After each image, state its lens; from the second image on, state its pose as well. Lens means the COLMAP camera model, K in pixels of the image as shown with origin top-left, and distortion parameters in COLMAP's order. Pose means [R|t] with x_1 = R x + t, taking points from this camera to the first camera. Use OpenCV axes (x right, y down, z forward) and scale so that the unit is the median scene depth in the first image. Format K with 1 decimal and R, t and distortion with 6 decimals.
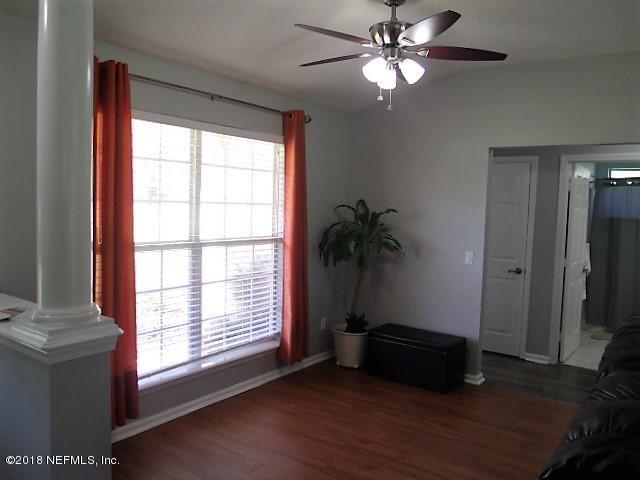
lens RADIAL K [[510.5, 0, 320.0], [0, 510.5, 240.0], [0, 0, 1]] dist [-0.056217, -0.000170]
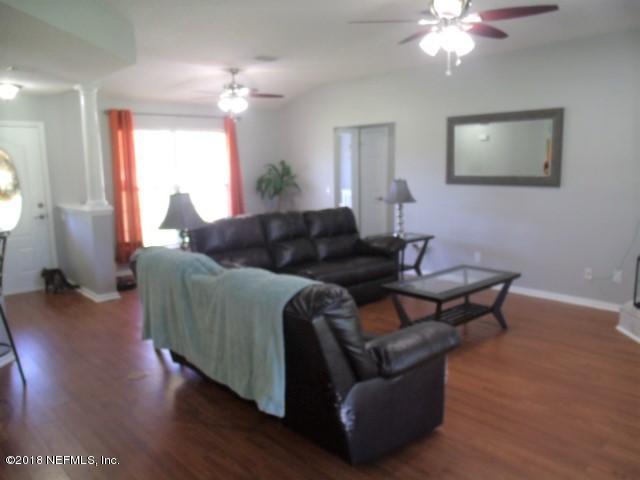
lens RADIAL K [[510.5, 0, 320.0], [0, 510.5, 240.0], [0, 0, 1]] dist [-0.056217, -0.000170]
pose [[0.979225, -0.014419, -0.202265, 0.646812], [0.031065, 0.996361, 0.079368, 0.069359], [0.200384, -0.084003, 0.976109, -0.796821]]
